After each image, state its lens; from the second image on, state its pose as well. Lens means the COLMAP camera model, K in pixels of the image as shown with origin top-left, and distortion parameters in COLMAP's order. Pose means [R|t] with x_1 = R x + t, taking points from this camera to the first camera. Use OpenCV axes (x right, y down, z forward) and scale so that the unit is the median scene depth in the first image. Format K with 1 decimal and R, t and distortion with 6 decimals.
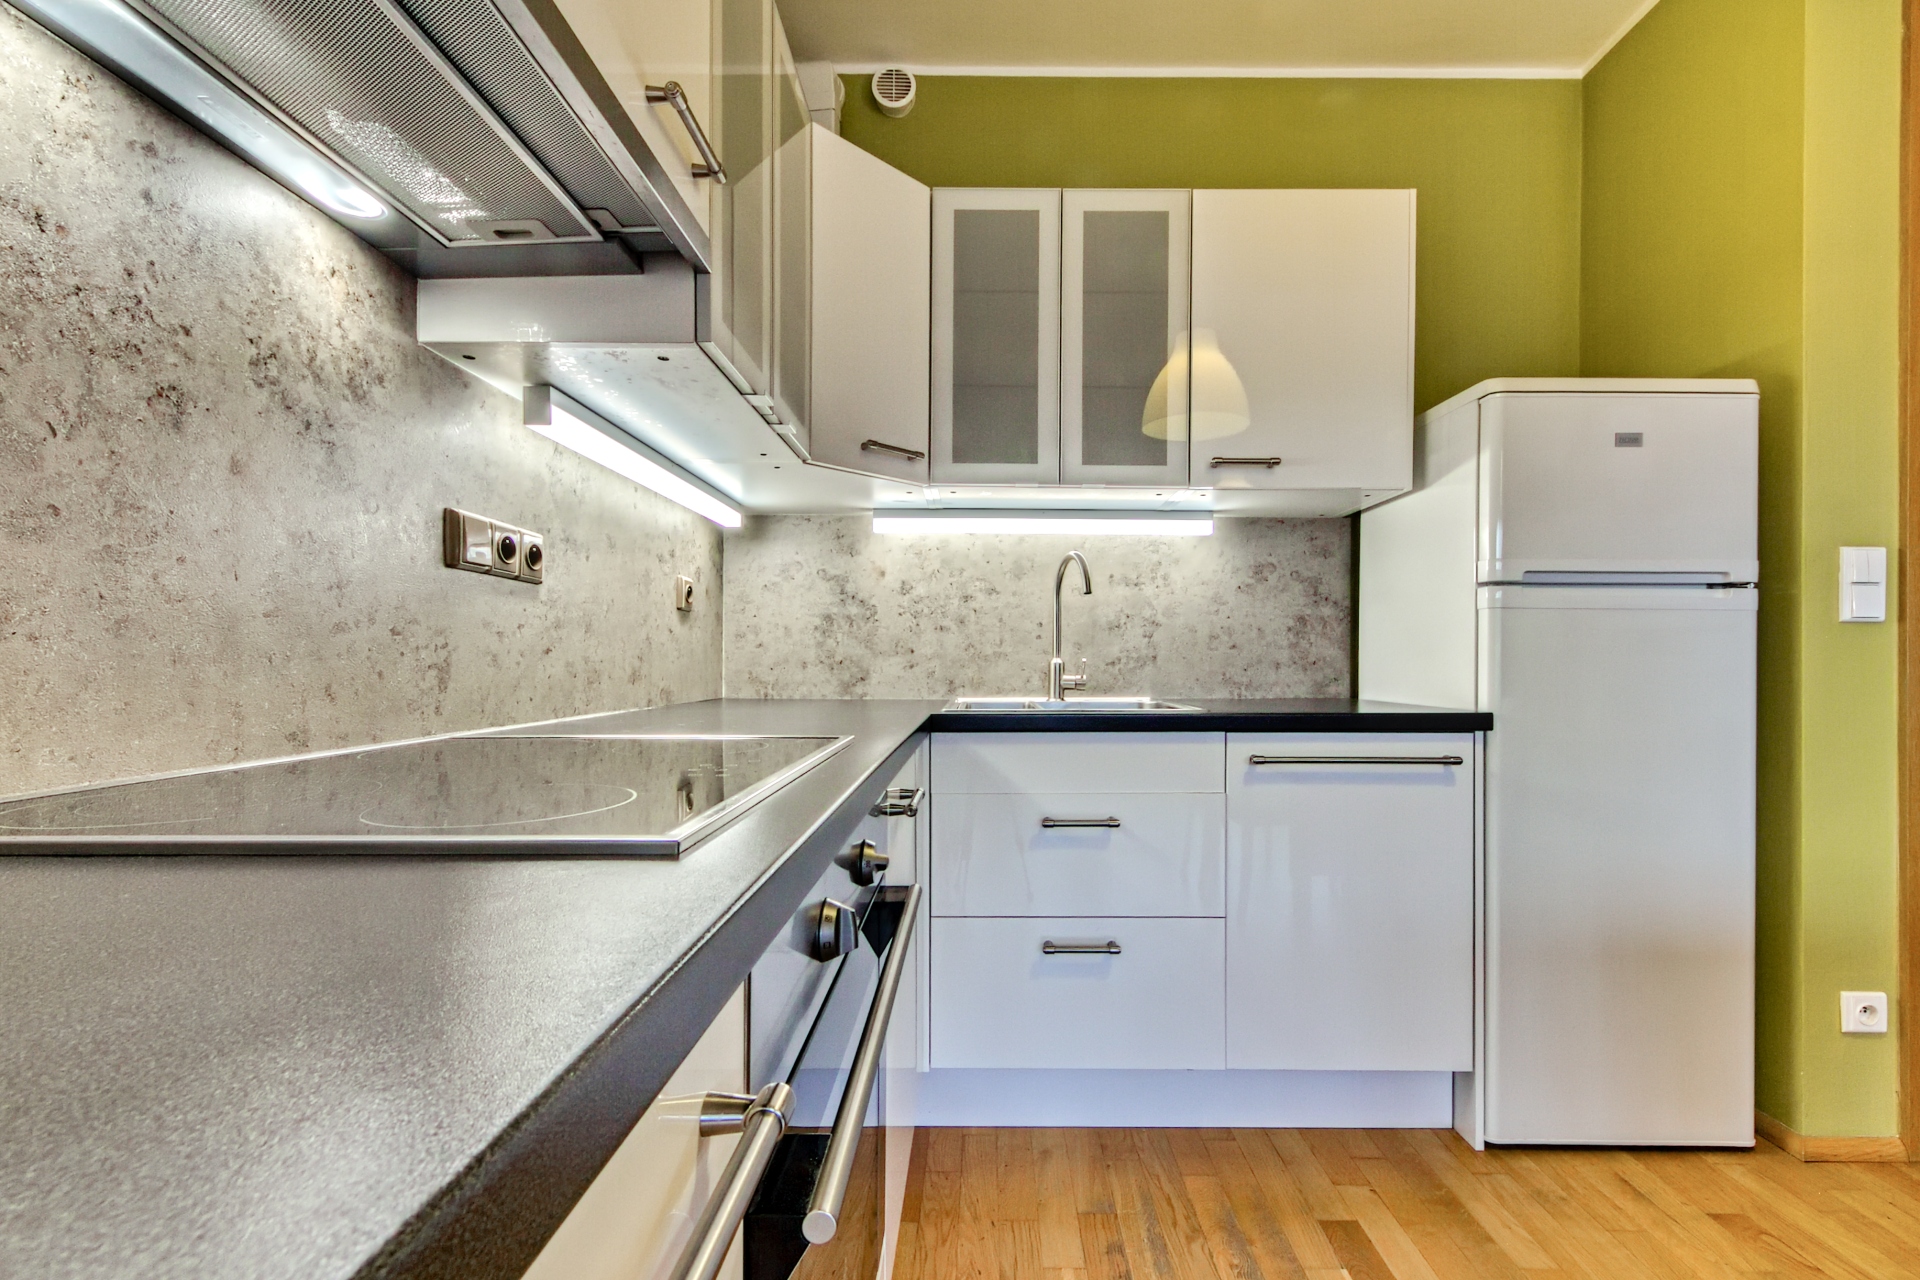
lens RADIAL K [[797.8, 0, 1007.4], [0, 797.8, 650.5], [0, 0, 1]] dist [-0.000784, 0.000161]
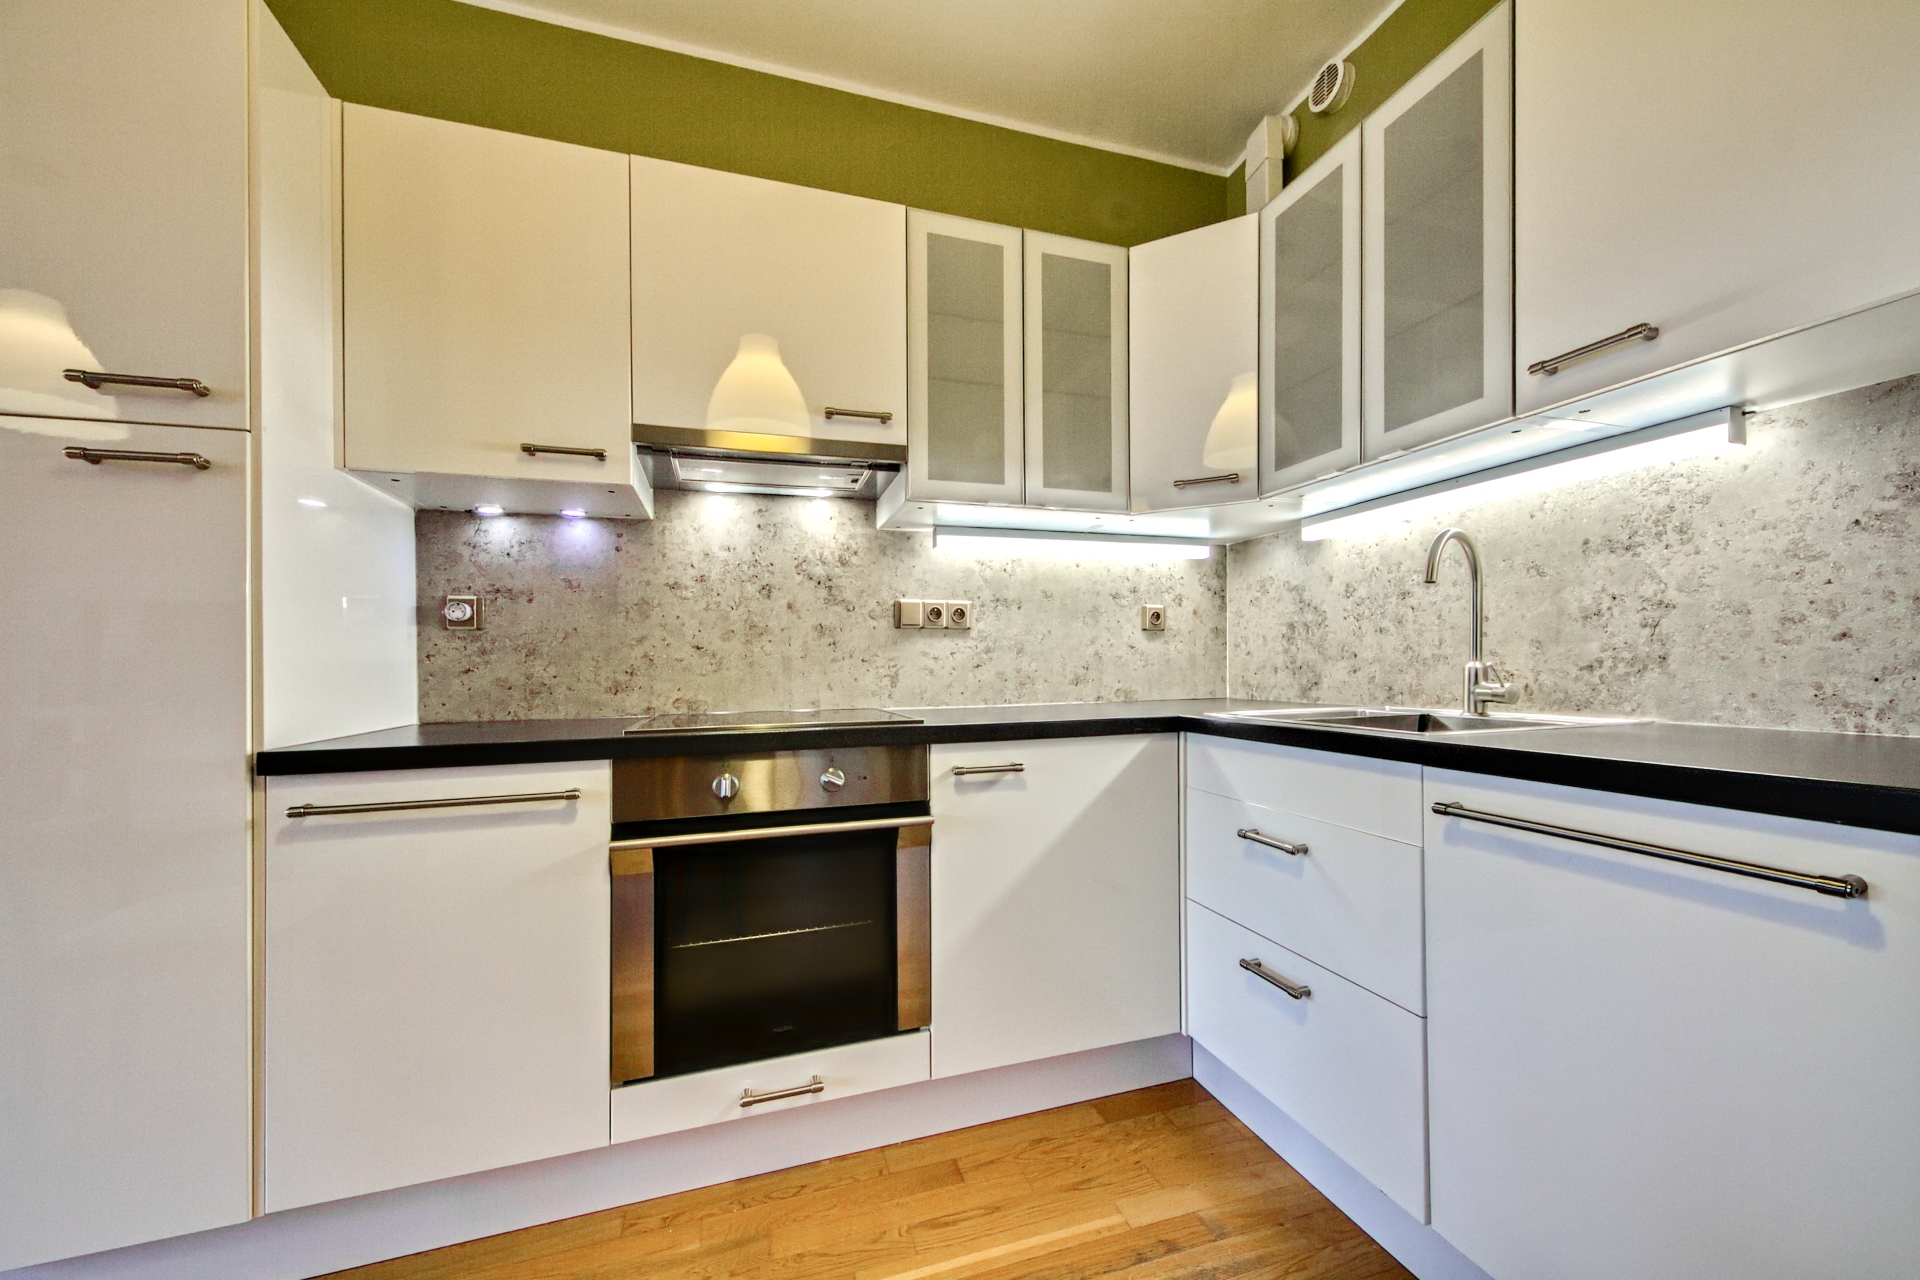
lens RADIAL K [[732.8, 0, 952.2], [0, 732.8, 645.9], [0, 0, 1]] dist [0.001848, 0.000319]
pose [[0.281390, -0.032939, -0.959028, 0.589219], [0.028537, 0.999256, -0.025948, -0.001774], [0.959169, -0.020066, 0.282120, 0.287851]]
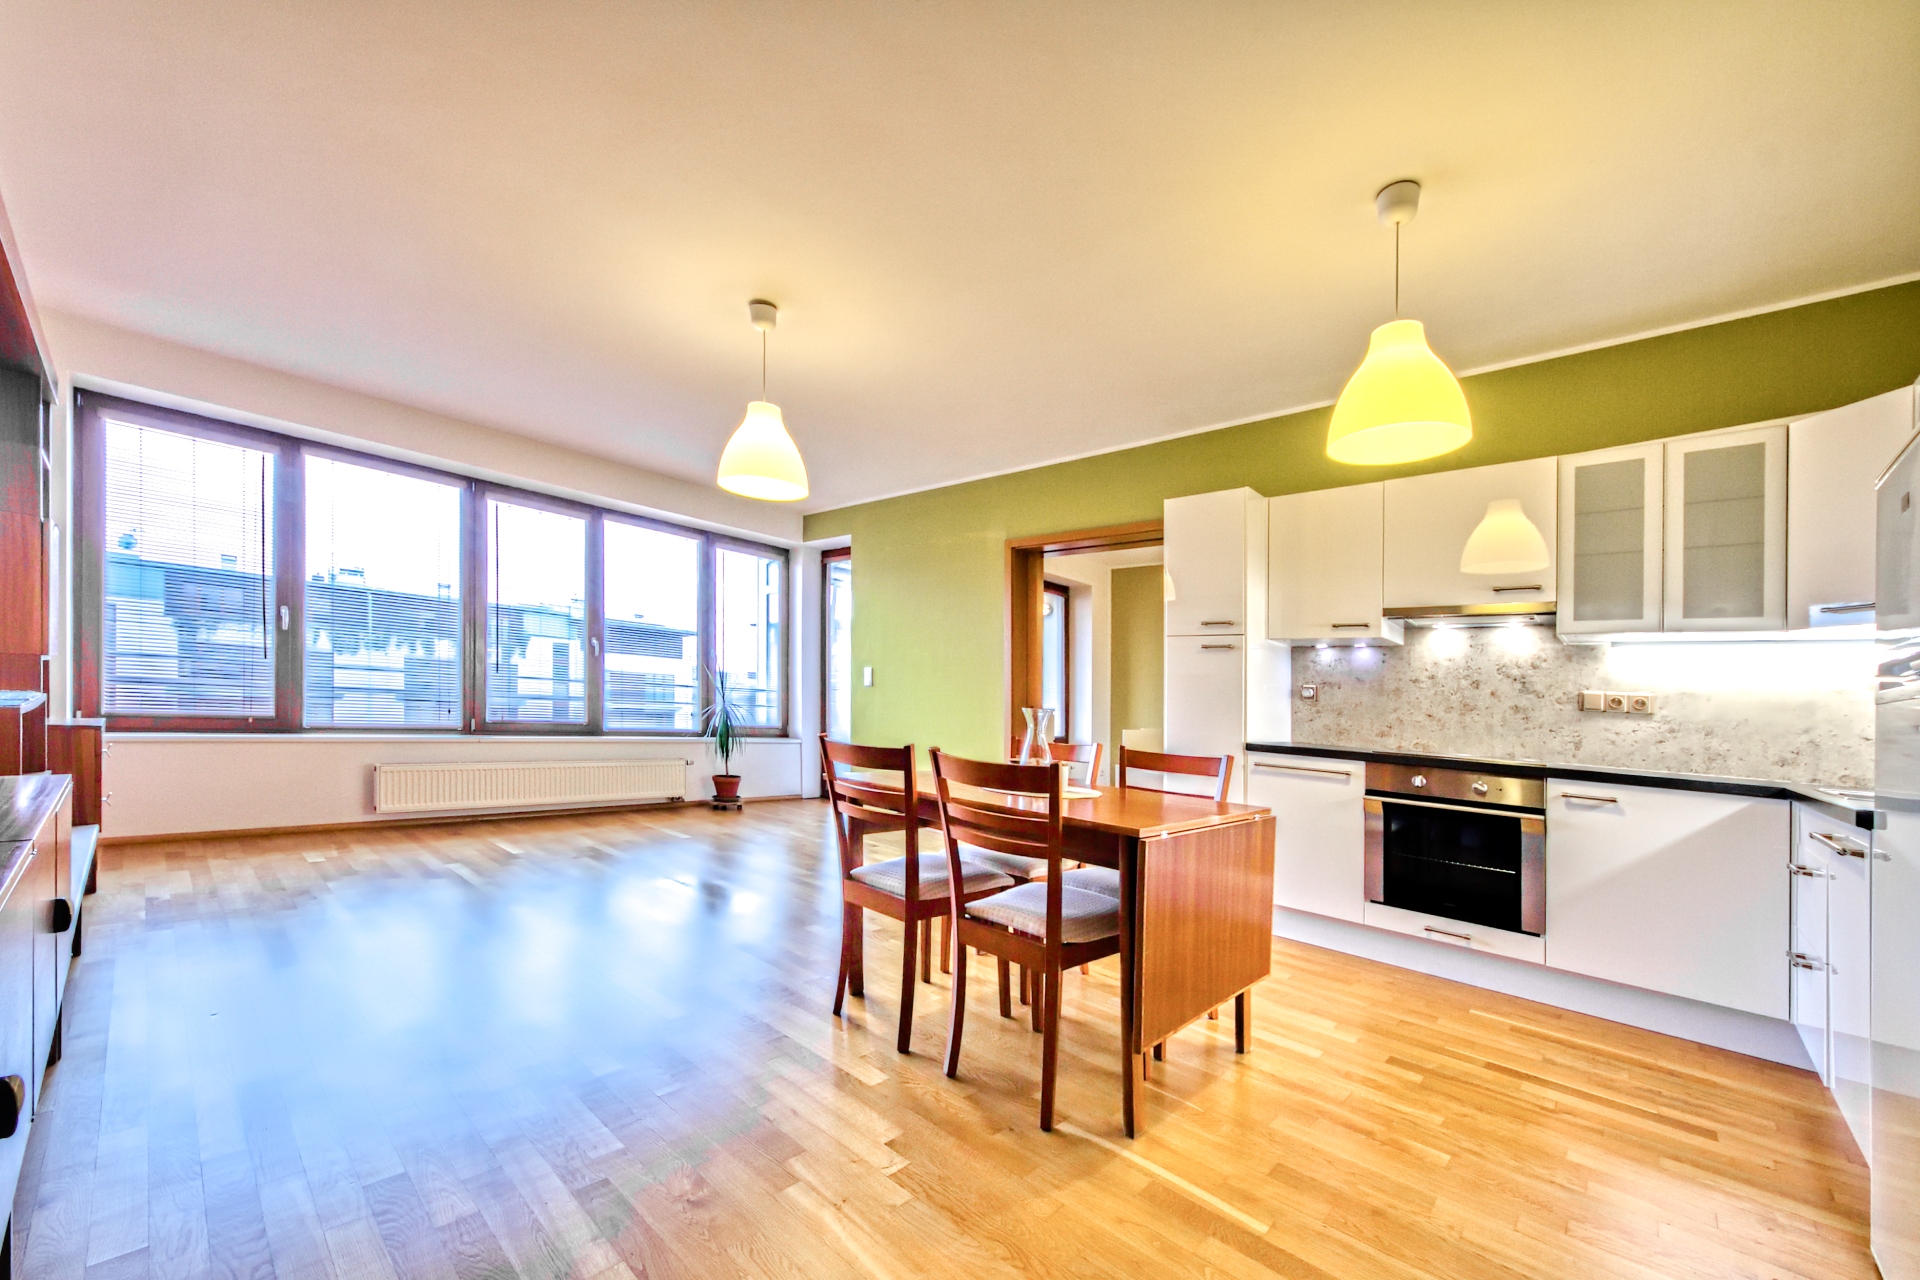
lens RADIAL K [[725.9, 0, 961.0], [0, 725.9, 630.9], [0, 0, 1]] dist [0.002905, 0.000083]
pose [[-0.685223, -0.113881, -0.719375, 1.493750], [-0.050746, 0.992765, -0.108824, 0.008742], [0.726563, -0.038063, -0.686044, 0.588397]]
